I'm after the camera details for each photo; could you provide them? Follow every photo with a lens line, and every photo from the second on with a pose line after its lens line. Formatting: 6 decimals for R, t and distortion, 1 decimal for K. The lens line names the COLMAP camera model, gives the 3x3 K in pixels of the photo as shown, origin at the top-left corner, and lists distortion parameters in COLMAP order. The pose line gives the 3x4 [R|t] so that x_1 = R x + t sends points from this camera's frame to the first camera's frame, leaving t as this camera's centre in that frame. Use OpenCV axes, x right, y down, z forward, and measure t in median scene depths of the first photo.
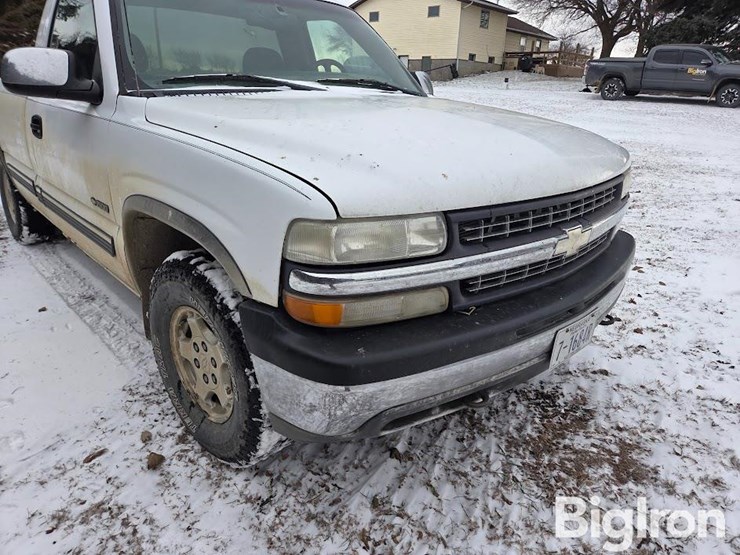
lens RADIAL K [[508.6, 0, 371.5], [0, 508.6, 281.2], [0, 0, 1]] dist [0.045677, -0.005358]
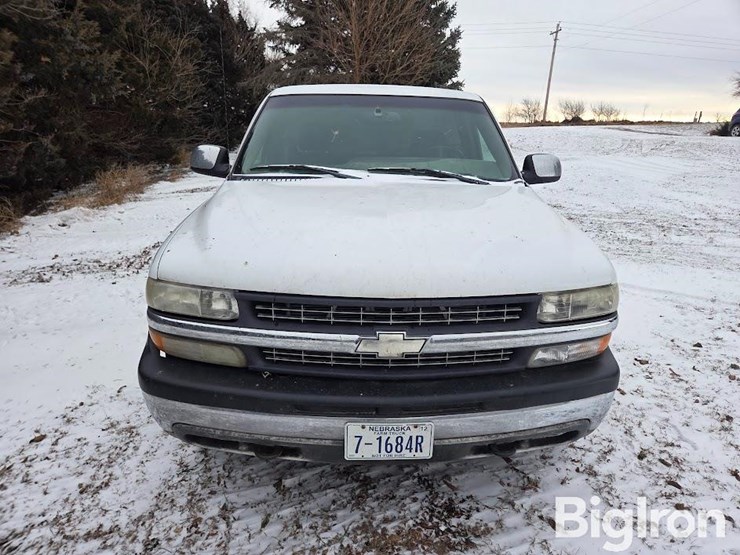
lens RADIAL K [[502.7, 0, 383.7], [0, 502.7, 276.6], [0, 0, 1]] dist [0.076805, -0.067001]
pose [[0.754993, 0.181384, -0.630148, 0.908226], [-0.236947, 0.971513, -0.004248, -0.186210], [0.611426, 0.152519, 0.776464, 0.164912]]
